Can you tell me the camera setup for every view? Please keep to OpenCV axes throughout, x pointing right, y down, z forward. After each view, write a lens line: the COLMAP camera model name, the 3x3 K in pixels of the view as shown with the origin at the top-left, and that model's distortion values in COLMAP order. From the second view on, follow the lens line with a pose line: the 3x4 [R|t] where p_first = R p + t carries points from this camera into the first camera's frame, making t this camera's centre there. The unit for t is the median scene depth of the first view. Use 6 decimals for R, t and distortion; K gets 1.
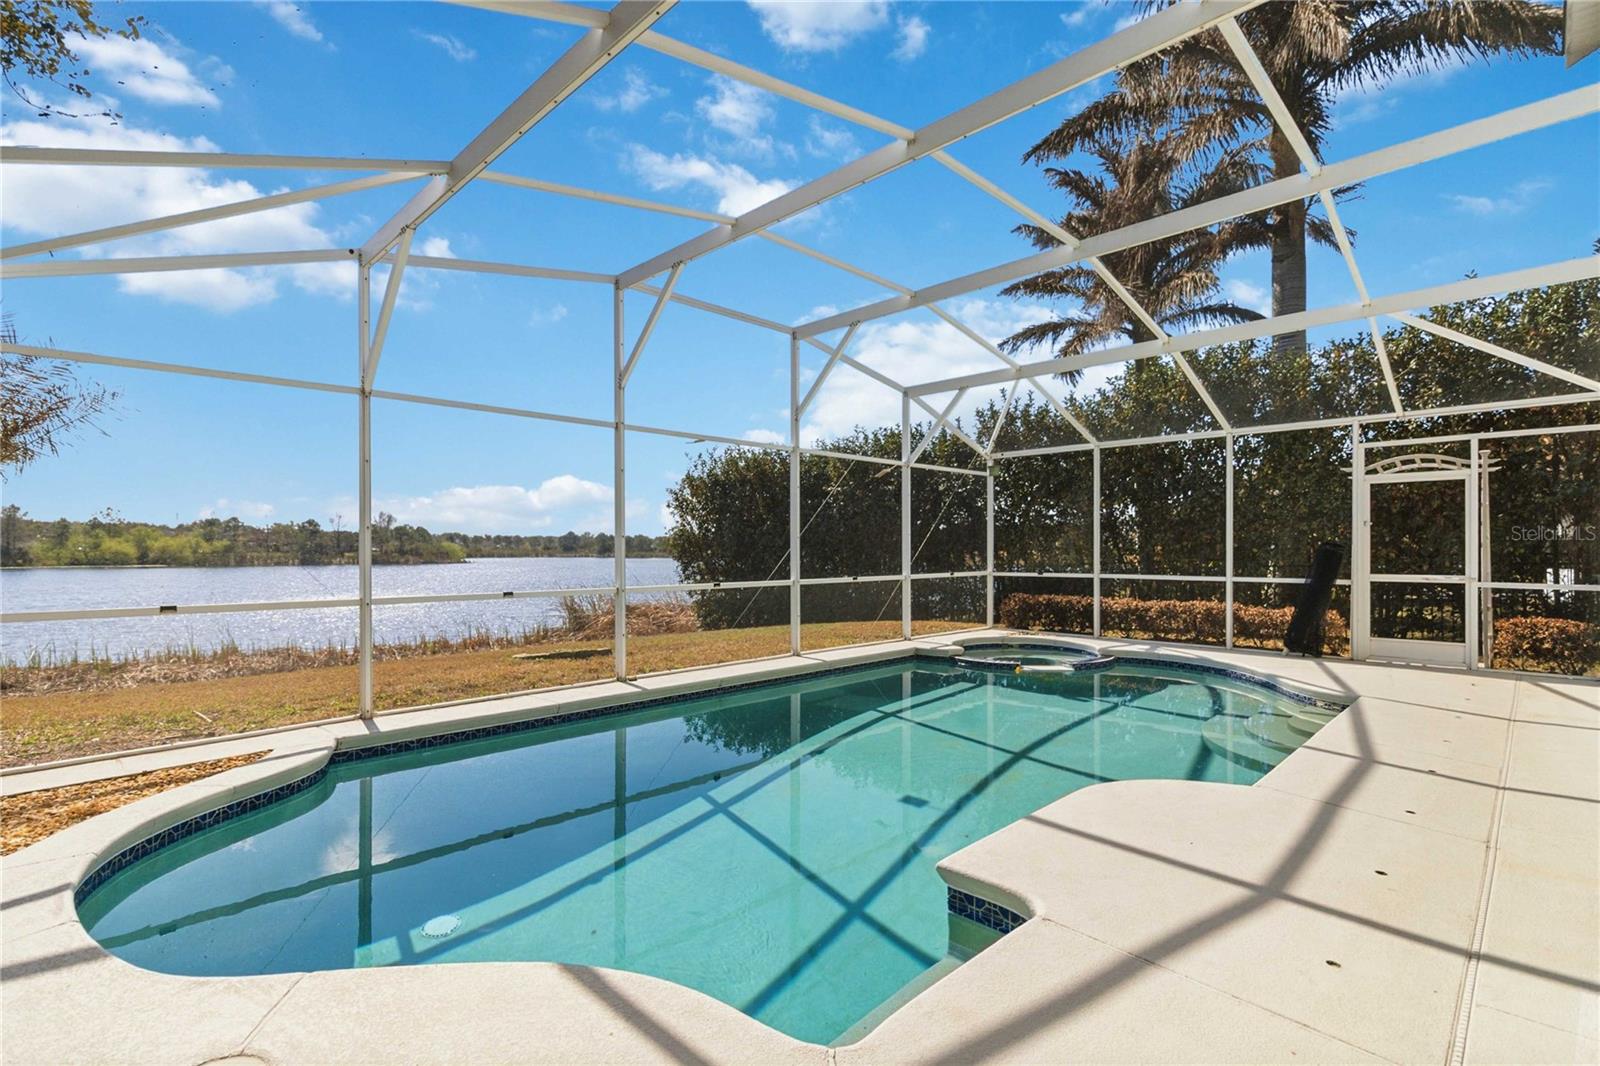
lens RADIAL K [[740.9, 0, 799.4], [0, 740.9, 540.8], [0, 0, 1]] dist [0.001556, 0.001004]
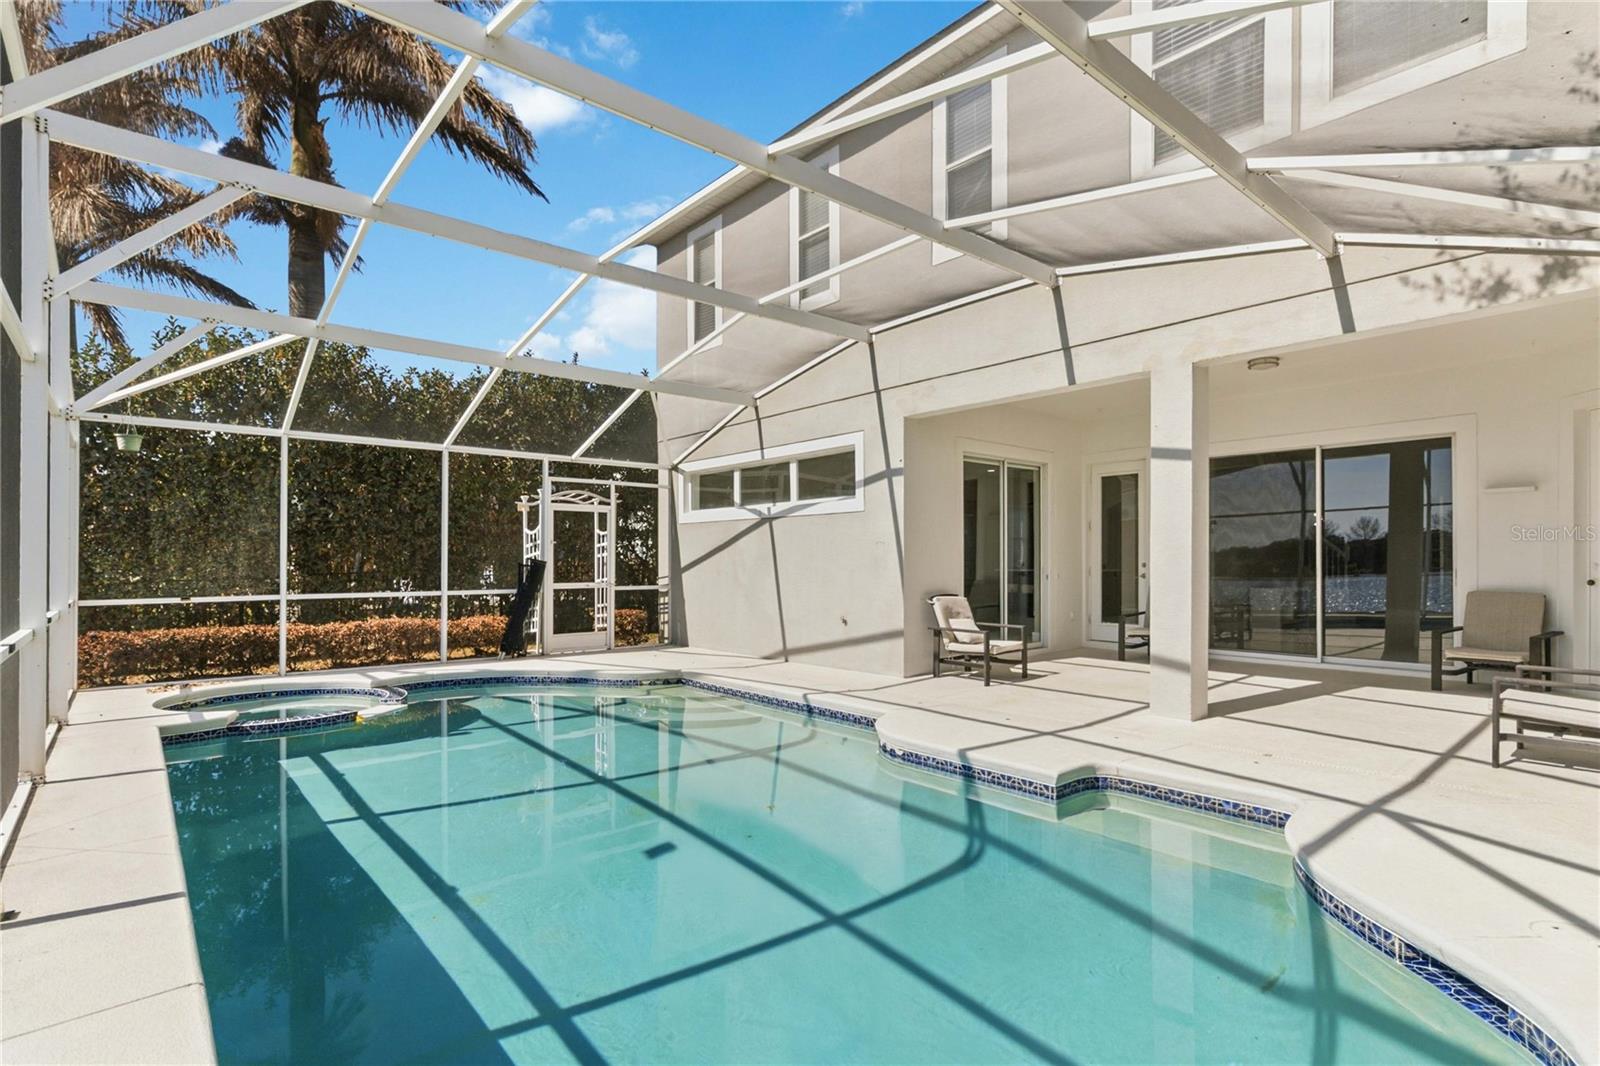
lens RADIAL K [[782.9, 0, 800.8], [0, 782.9, 549.5], [0, 0, 1]] dist [0.002633, 0.000049]
pose [[0.080526, 0.016948, 0.996608, -0.375300], [-0.008595, 0.999830, -0.016308, 0.004687], [-0.996715, -0.007253, 0.080658, 0.365632]]
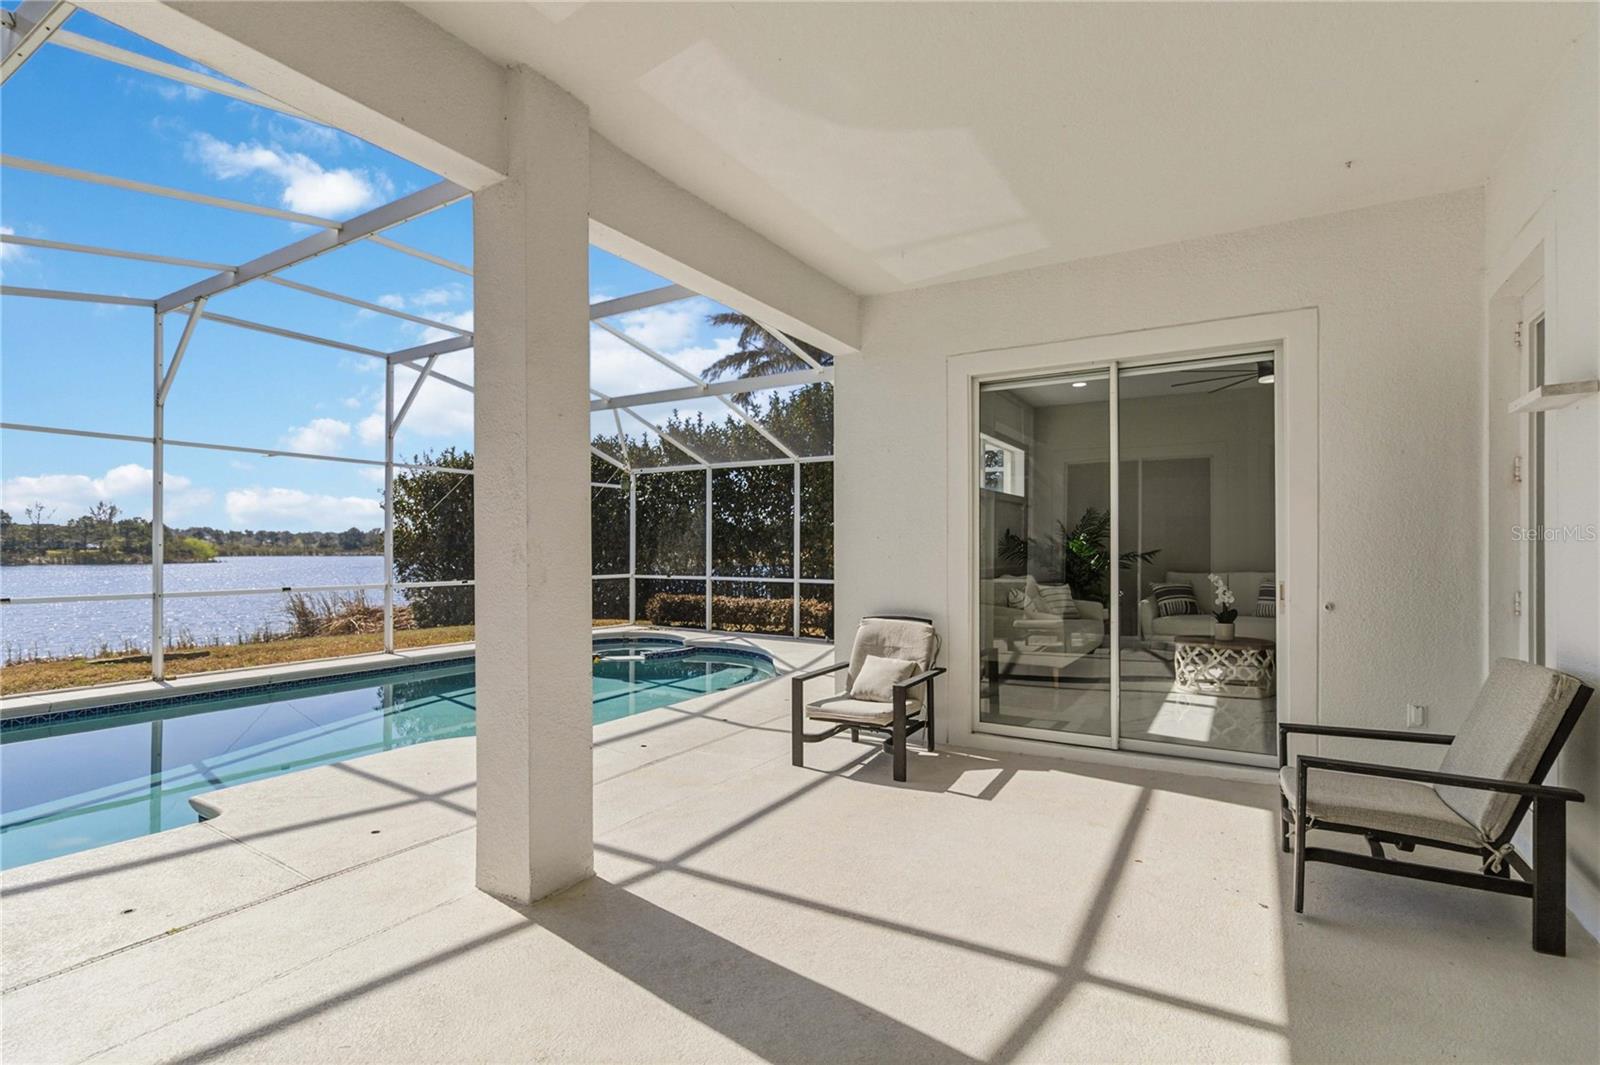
lens RADIAL K [[740.9, 0, 798.6], [0, 740.9, 537.3], [0, 0, 1]] dist [0.001556, 0.001004]
pose [[0.973589, 0.008244, 0.228159, 0.272317], [-0.007427, 0.999963, -0.004437, -0.012363], [-0.228187, 0.002626, 0.973614, -0.164608]]
